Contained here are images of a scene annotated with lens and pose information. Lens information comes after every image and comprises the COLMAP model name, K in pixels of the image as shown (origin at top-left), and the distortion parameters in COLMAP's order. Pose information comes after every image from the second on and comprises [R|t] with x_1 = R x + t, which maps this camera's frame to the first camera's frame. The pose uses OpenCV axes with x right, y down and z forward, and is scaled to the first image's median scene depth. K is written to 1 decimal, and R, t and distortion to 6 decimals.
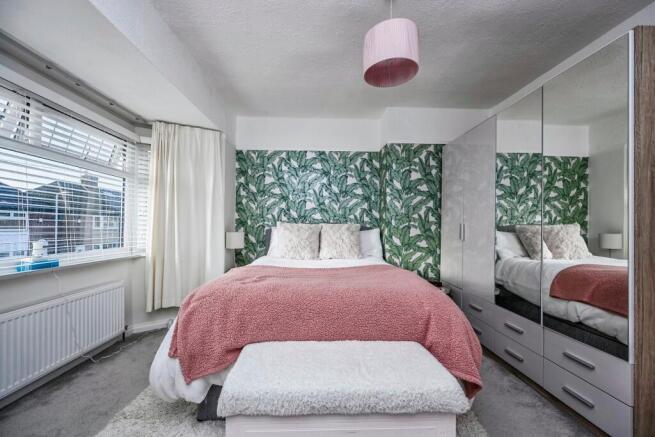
lens RADIAL K [[263.5, 0, 325.5], [0, 263.5, 224.9], [0, 0, 1]] dist [0.015033, 0.000277]
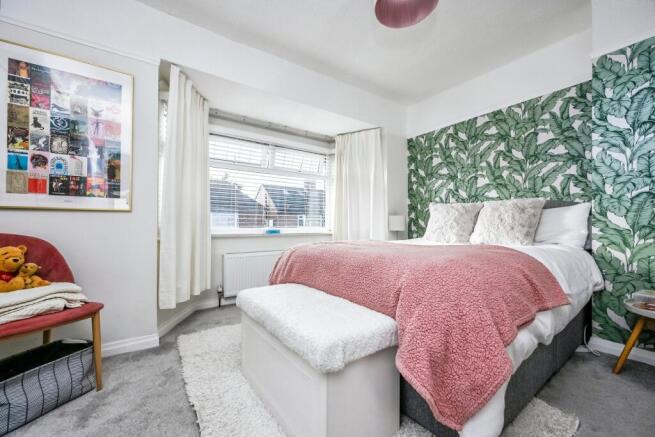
lens RADIAL K [[263.5, 0, 326.7], [0, 263.5, 220.9], [0, 0, 1]] dist [0.015033, 0.000277]
pose [[0.569363, -0.019245, -0.821861, 0.341653], [0.014825, 0.999804, -0.013141, 0.052056], [0.821953, -0.004703, 0.569536, 0.130596]]
